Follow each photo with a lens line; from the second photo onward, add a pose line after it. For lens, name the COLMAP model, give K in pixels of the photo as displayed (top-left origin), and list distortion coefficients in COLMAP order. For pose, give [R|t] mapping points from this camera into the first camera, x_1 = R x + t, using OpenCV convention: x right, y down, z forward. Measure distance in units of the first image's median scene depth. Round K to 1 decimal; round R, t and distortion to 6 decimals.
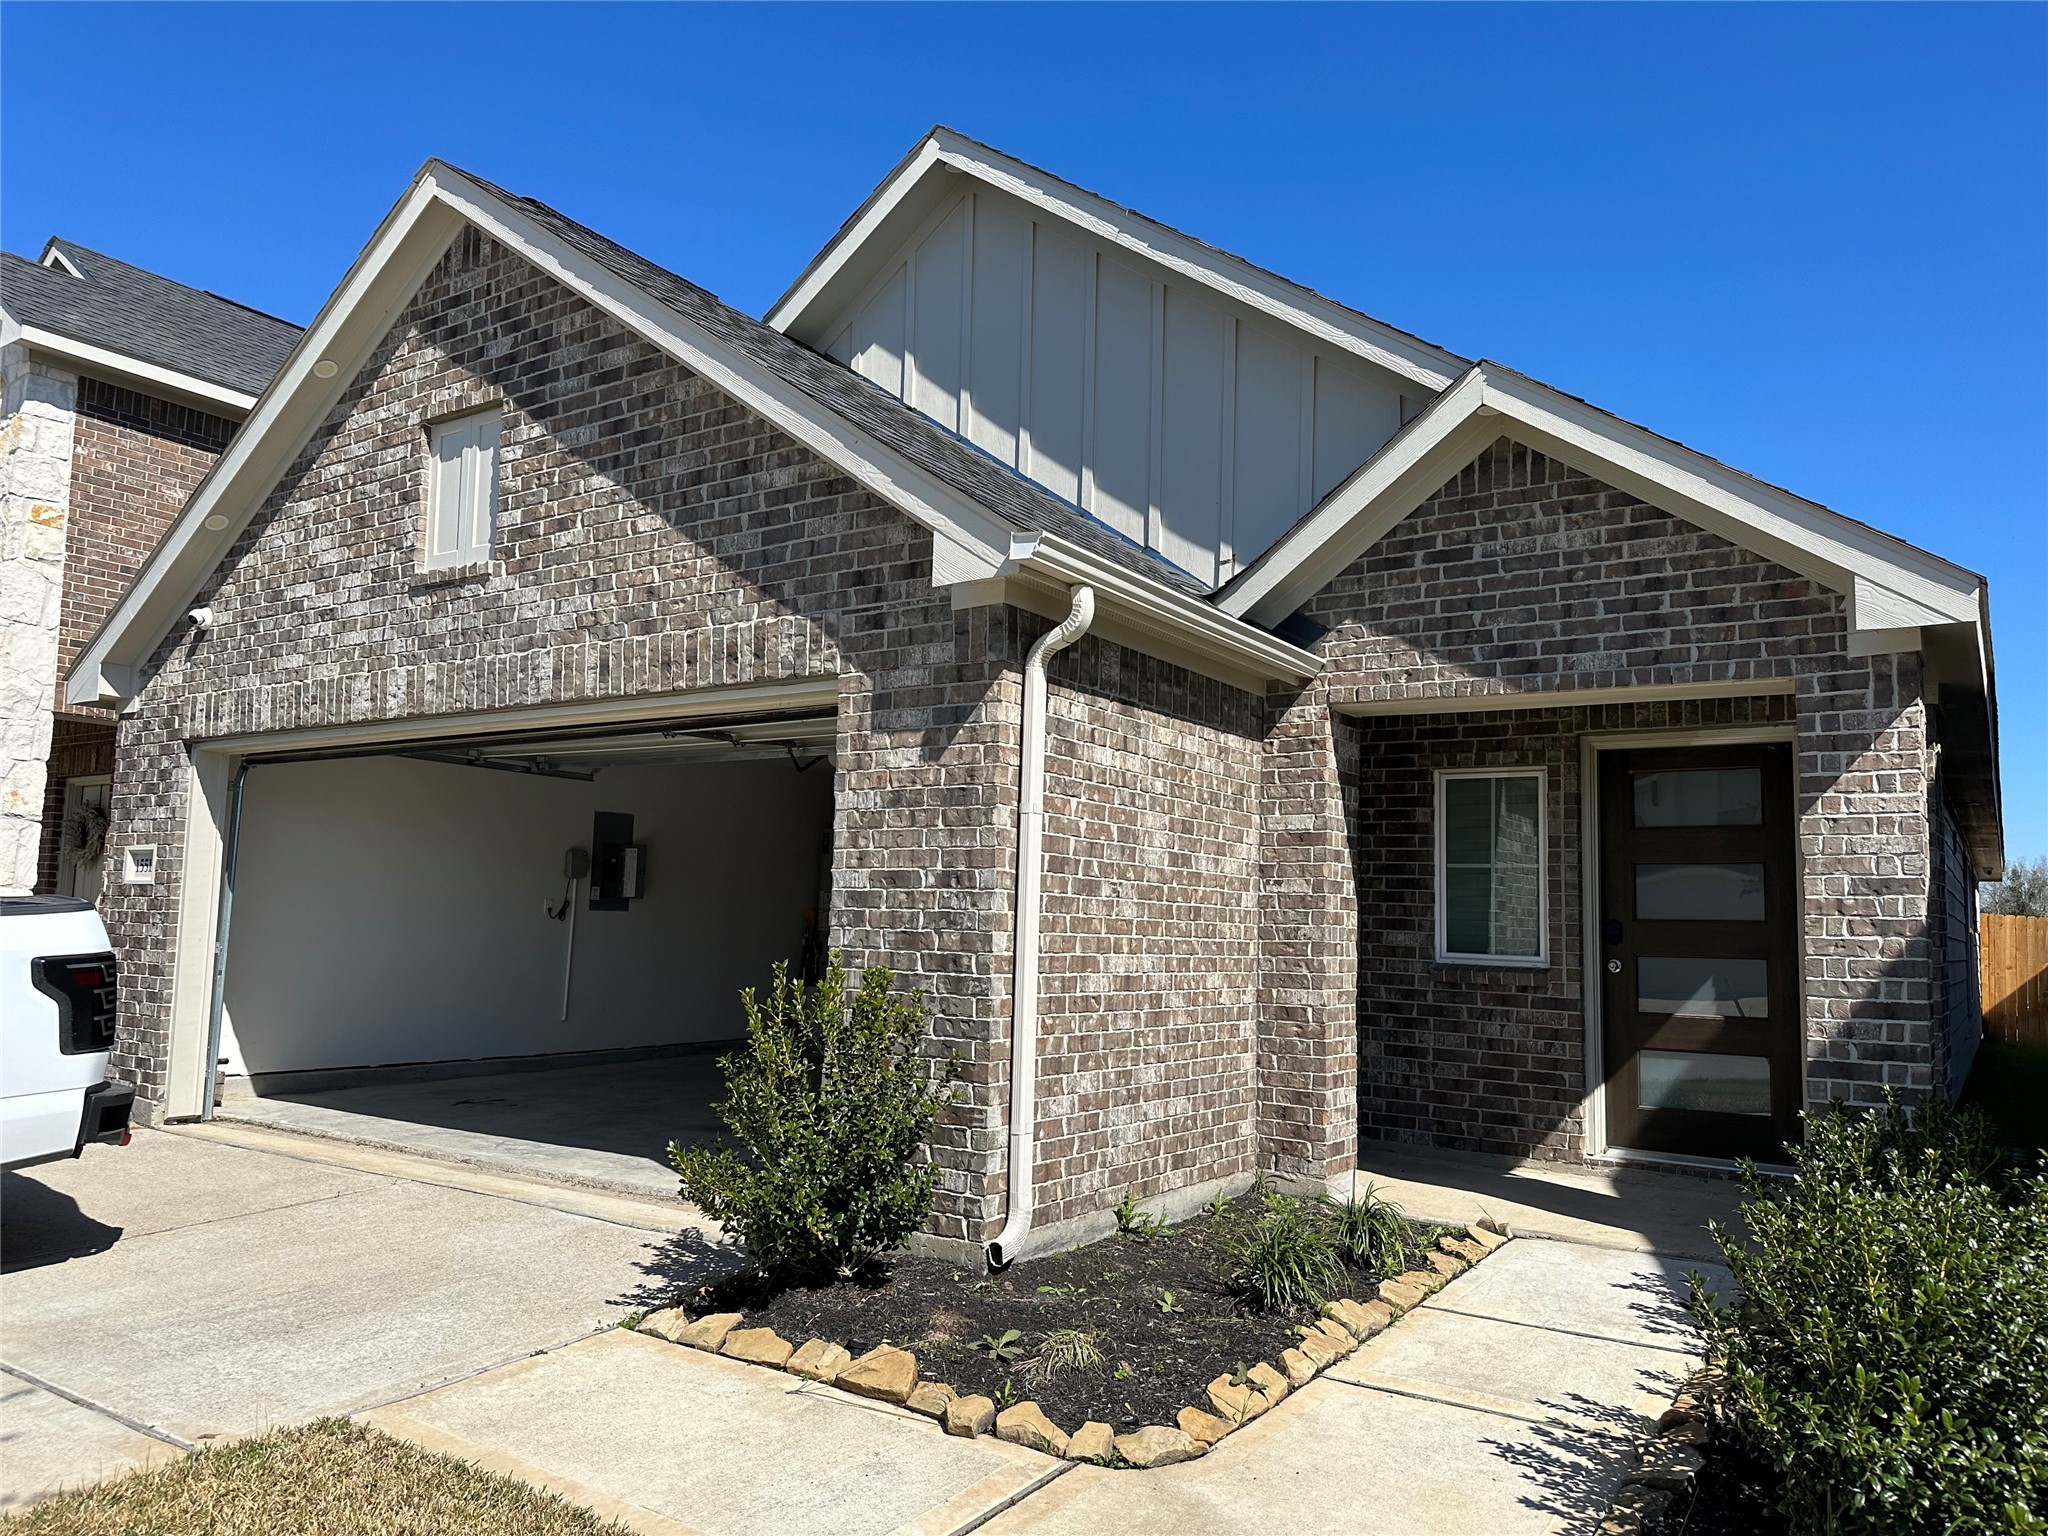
lens RADIAL K [[1440.8, 0, 1032.0], [0, 1440.8, 767.1], [0, 0, 1]] dist [0.058094, -0.067685]
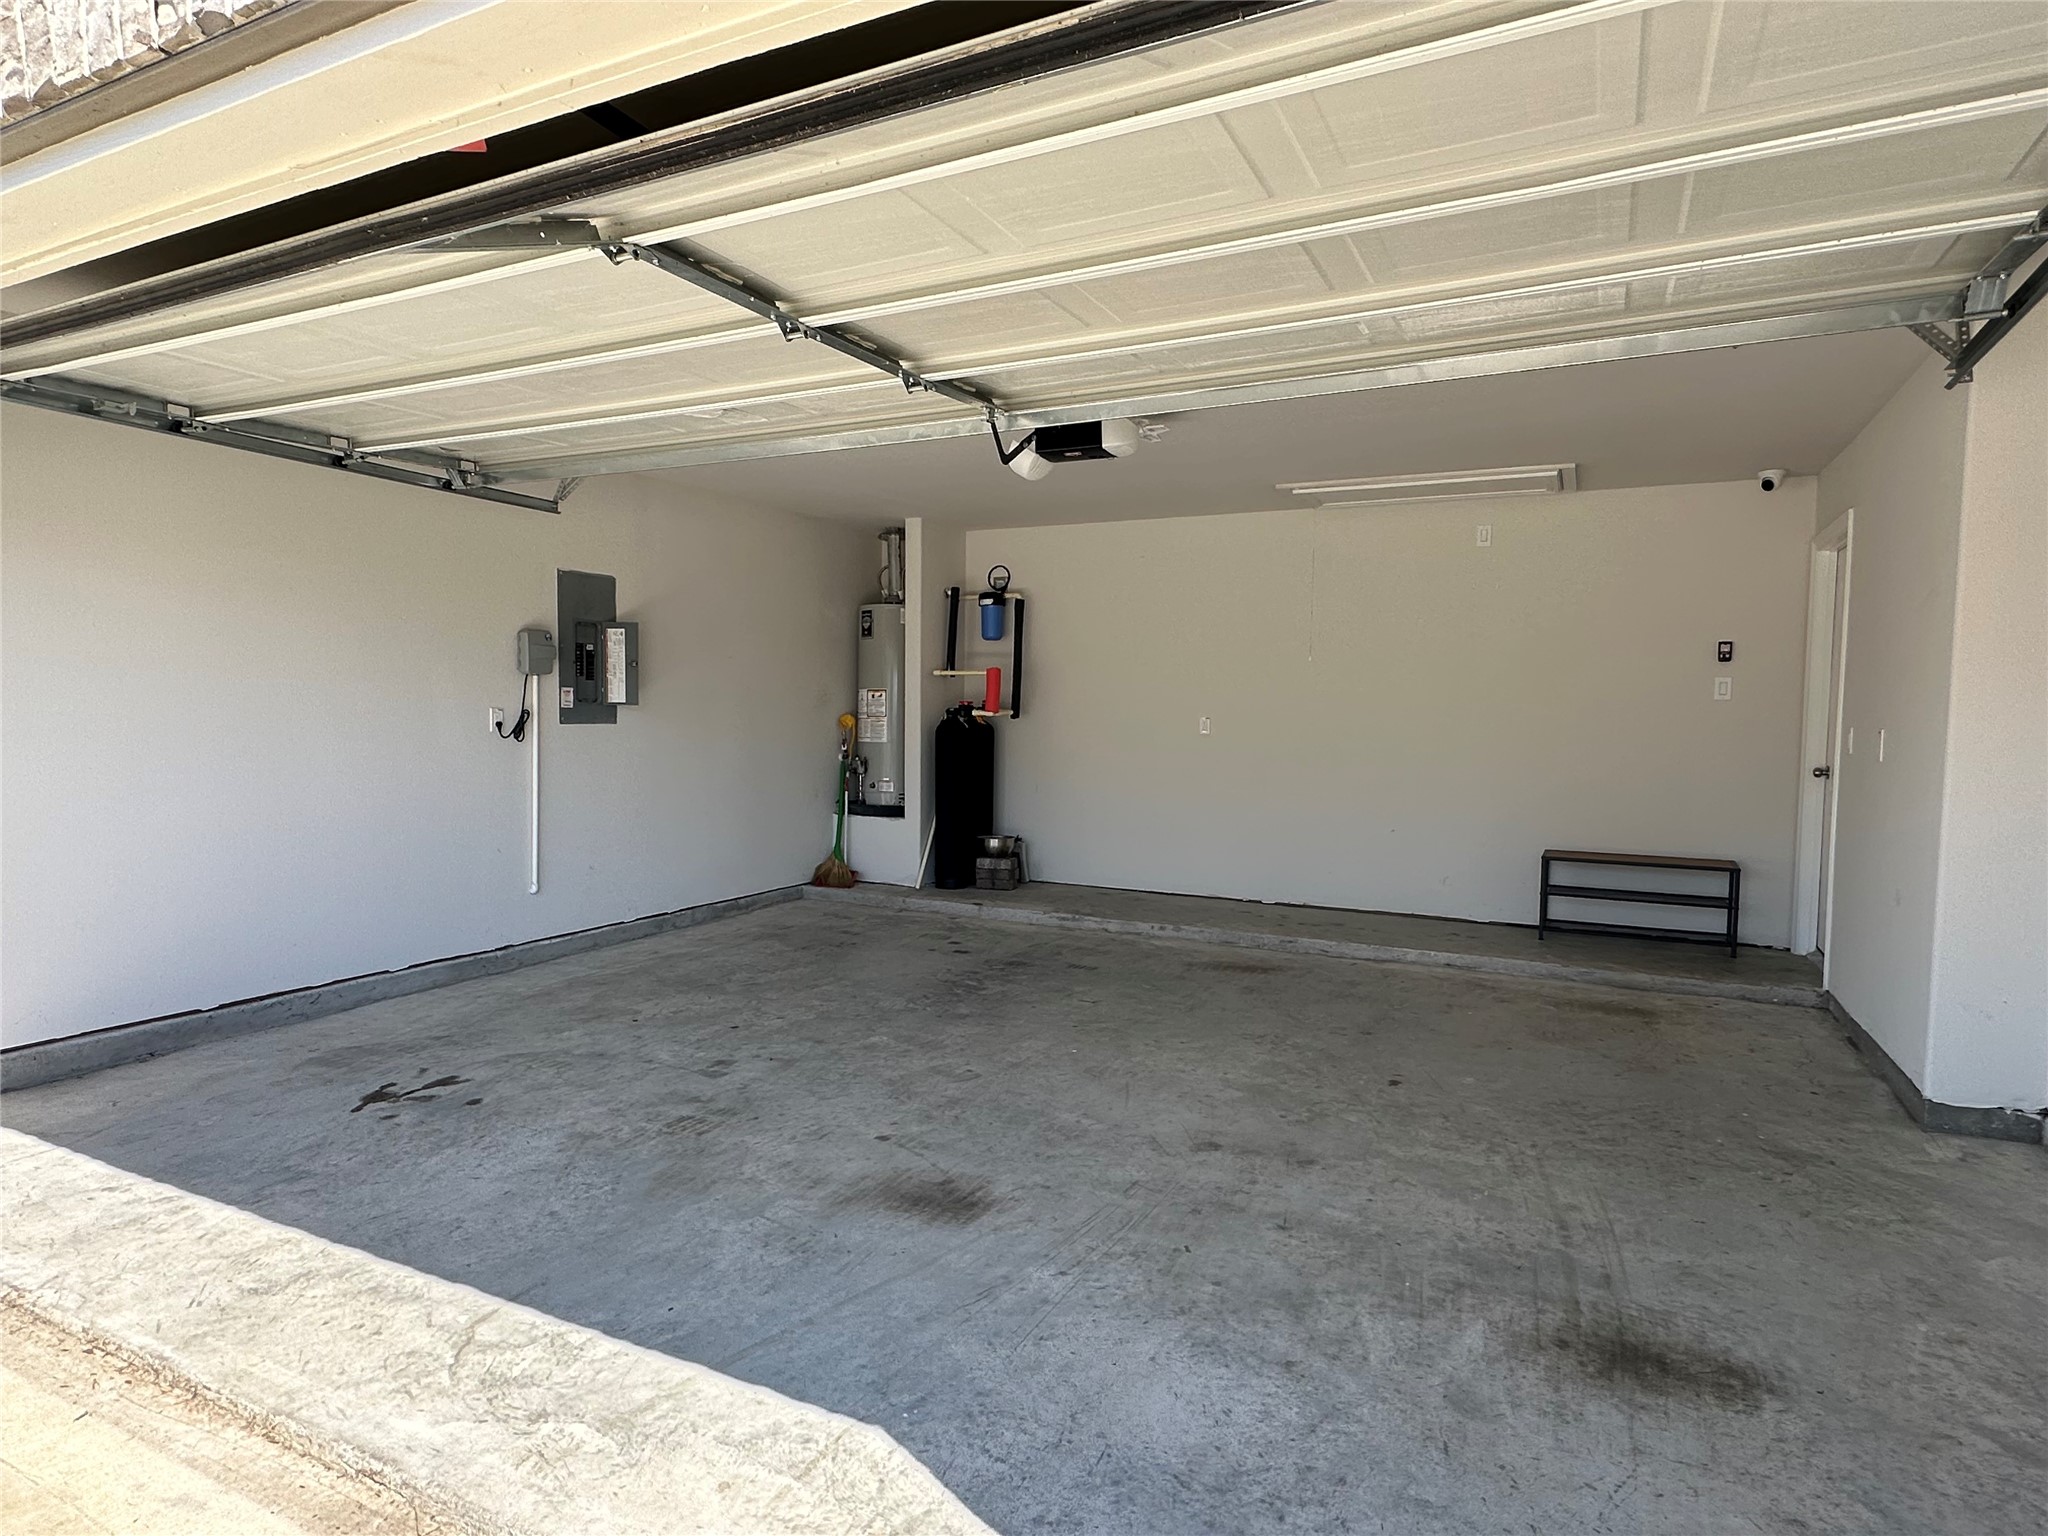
lens RADIAL K [[1157.5, 0, 1015.4], [0, 1157.5, 774.7], [0, 0, 1]] dist [-0.006222, -0.000555]
pose [[0.991523, -0.020356, 0.128327, -0.168785], [-0.001083, 0.986321, 0.164830, 0.035490], [-0.129927, -0.163572, 0.977938, 0.459589]]
